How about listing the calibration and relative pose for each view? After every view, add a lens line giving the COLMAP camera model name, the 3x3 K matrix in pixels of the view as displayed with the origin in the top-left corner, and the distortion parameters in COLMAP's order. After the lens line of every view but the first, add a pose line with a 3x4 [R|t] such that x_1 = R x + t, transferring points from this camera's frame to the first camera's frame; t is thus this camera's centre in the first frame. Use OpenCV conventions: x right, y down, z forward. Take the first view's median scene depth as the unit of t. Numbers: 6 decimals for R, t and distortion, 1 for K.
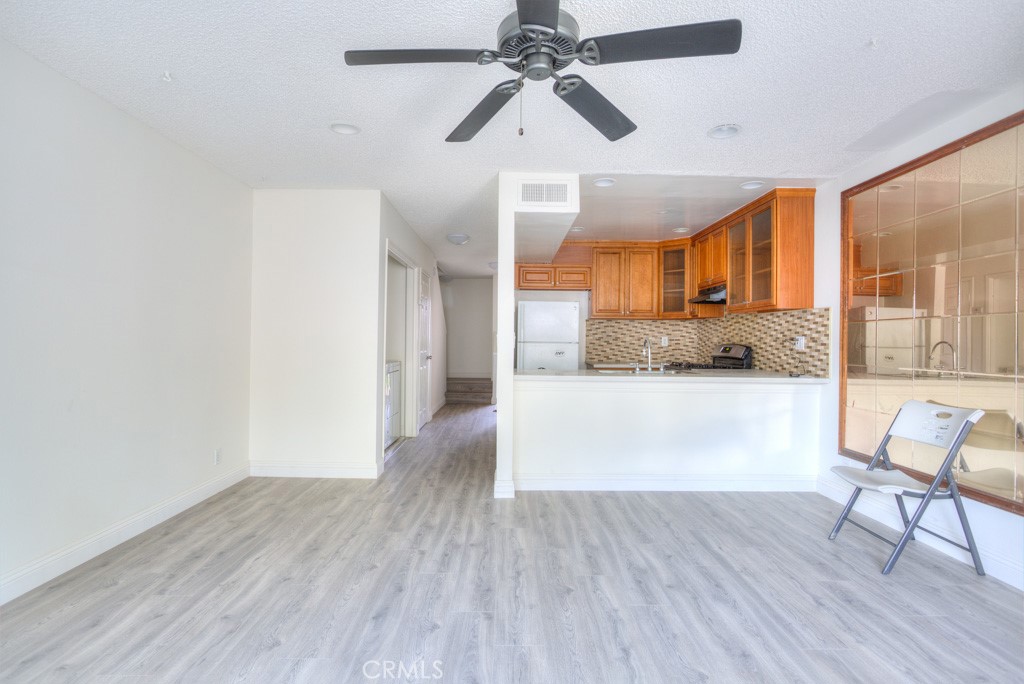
lens RADIAL K [[505.4, 0, 510.4], [0, 505.4, 340.4], [0, 0, 1]] dist [-0.017654, 0.005928]
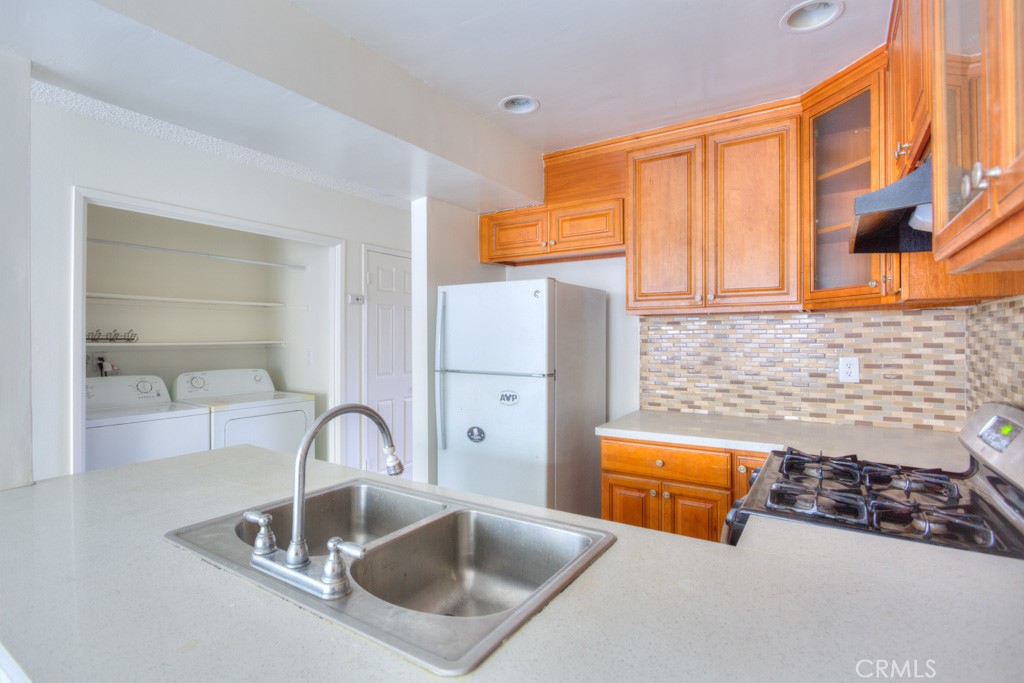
lens RADIAL K [[505.4, 0, 501.0], [0, 505.4, 338.7], [0, 0, 1]] dist [-0.017654, 0.005928]
pose [[0.831658, -0.010610, -0.555187, 0.501056], [0.009319, 0.999943, -0.005150, -0.035643], [0.555210, -0.000891, 0.831710, 0.930154]]
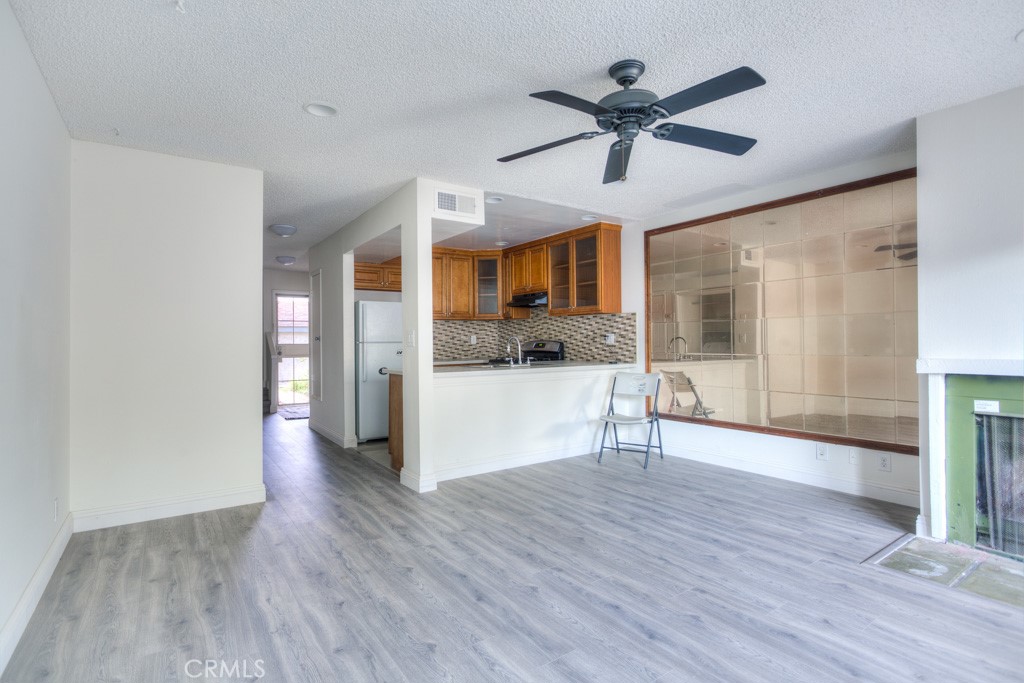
lens RADIAL K [[505.4, 0, 519.7], [0, 505.4, 339.1], [0, 0, 1]] dist [-0.017654, 0.005928]
pose [[0.817605, -0.015329, 0.575575, -0.431940], [0.016631, 0.999857, 0.003006, -0.001747], [-0.575539, 0.007115, 0.817744, 0.038356]]
